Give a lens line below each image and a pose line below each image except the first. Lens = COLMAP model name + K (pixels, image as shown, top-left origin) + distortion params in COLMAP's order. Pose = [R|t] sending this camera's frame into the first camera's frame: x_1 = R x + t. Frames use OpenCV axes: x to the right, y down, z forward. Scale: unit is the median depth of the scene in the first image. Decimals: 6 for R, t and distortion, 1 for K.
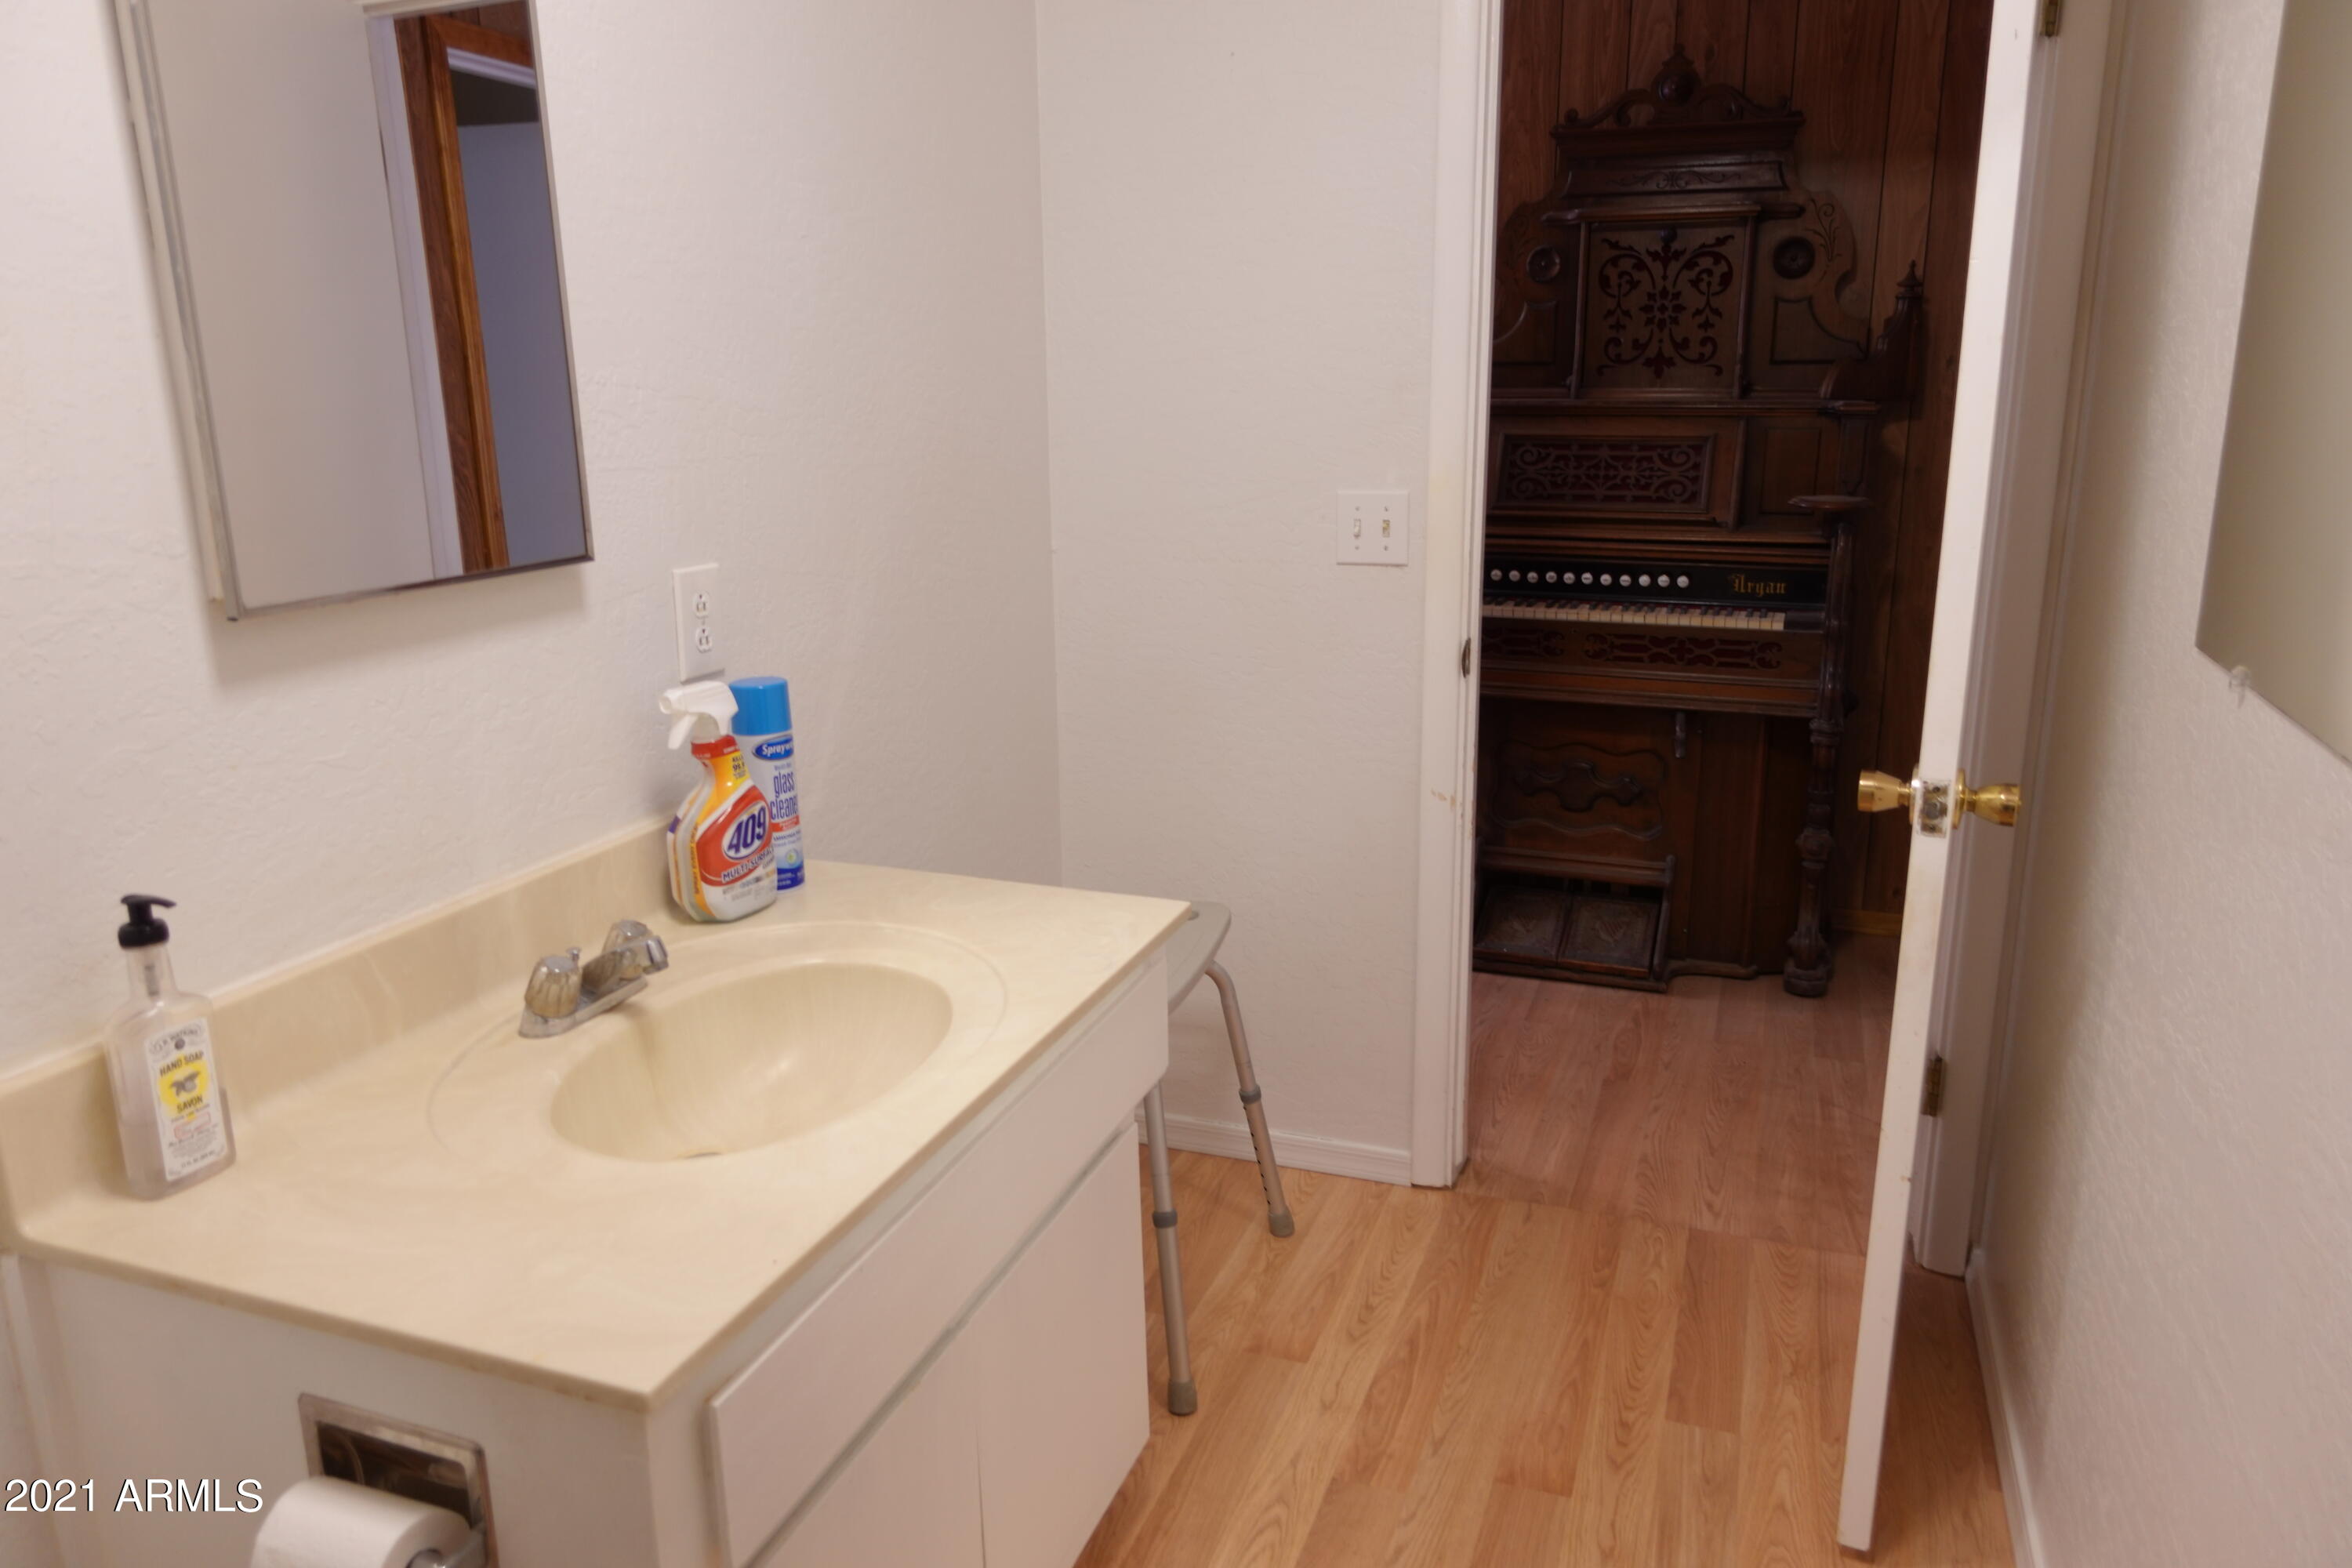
lens RADIAL K [[1626.1, 0, 1176.5], [0, 1626.1, 777.4], [0, 0, 1]] dist [-0.002569, -0.000444]
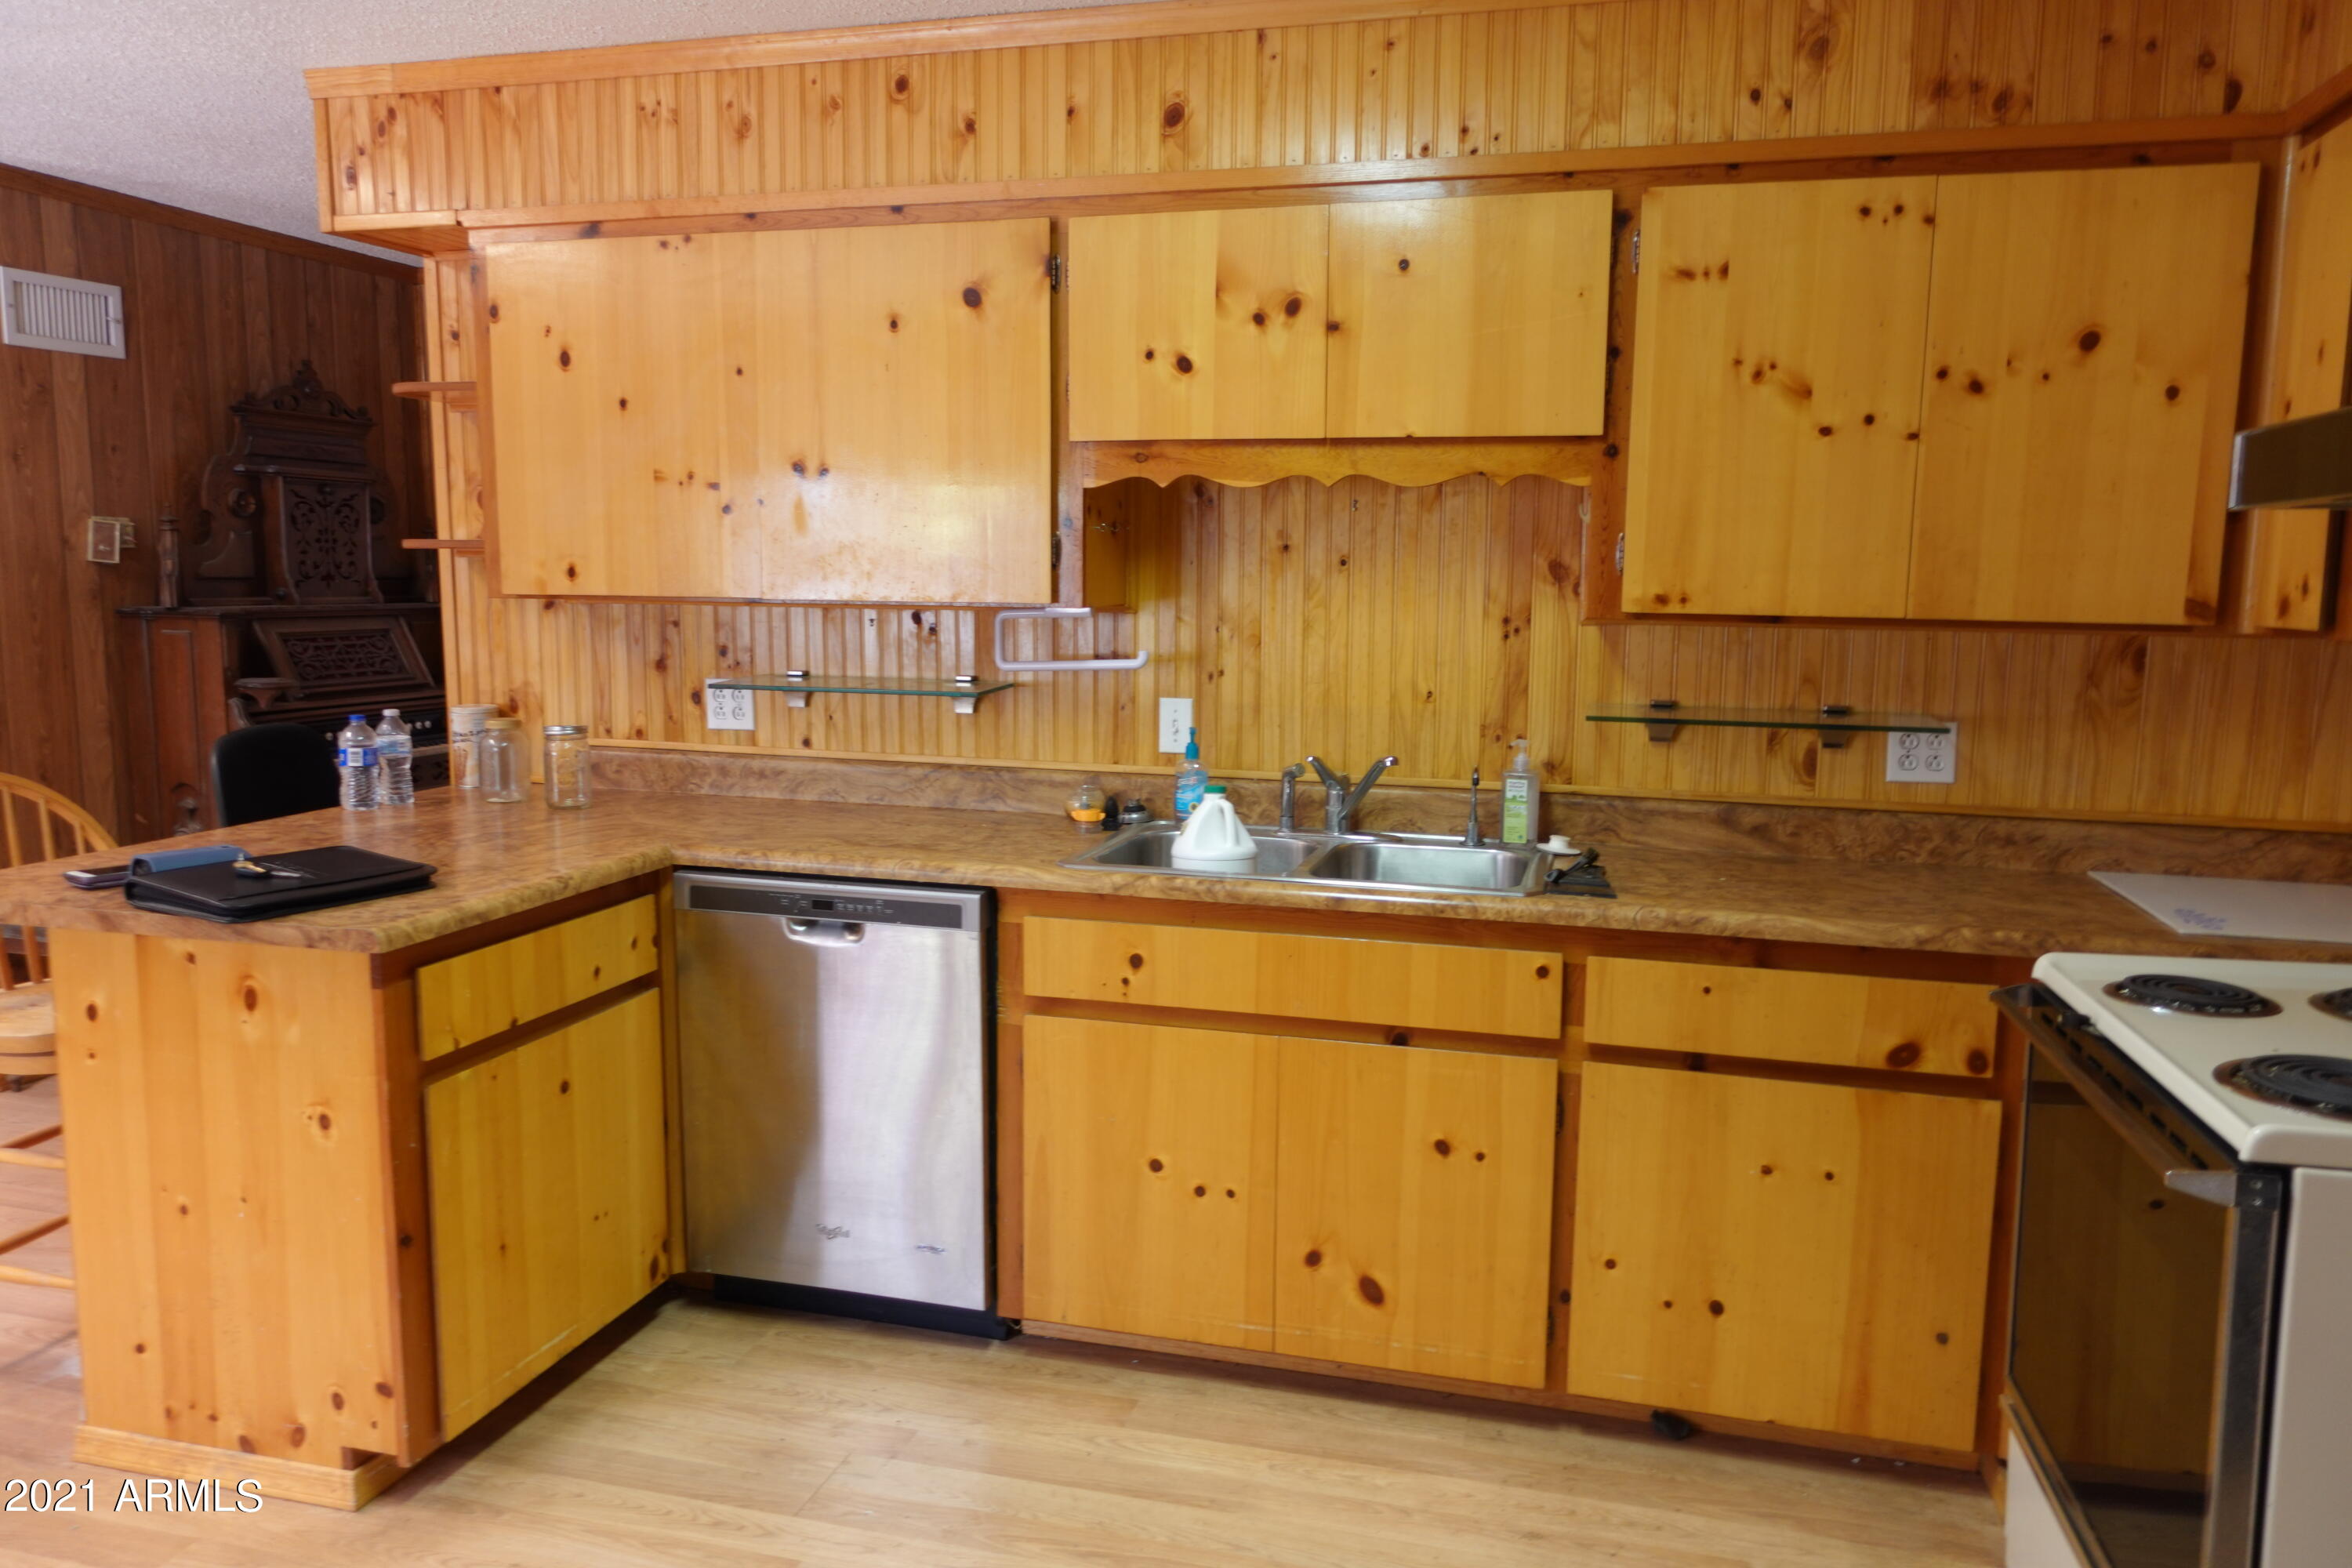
lens RADIAL K [[1626.1, 0, 1174.7], [0, 1626.1, 783.6], [0, 0, 1]] dist [-0.002569, -0.000444]
pose [[-0.104687, -0.118677, 0.987399, -1.182822], [0.233430, 0.962185, 0.140396, -0.113246], [-0.966722, 0.245186, -0.073026, 0.447772]]
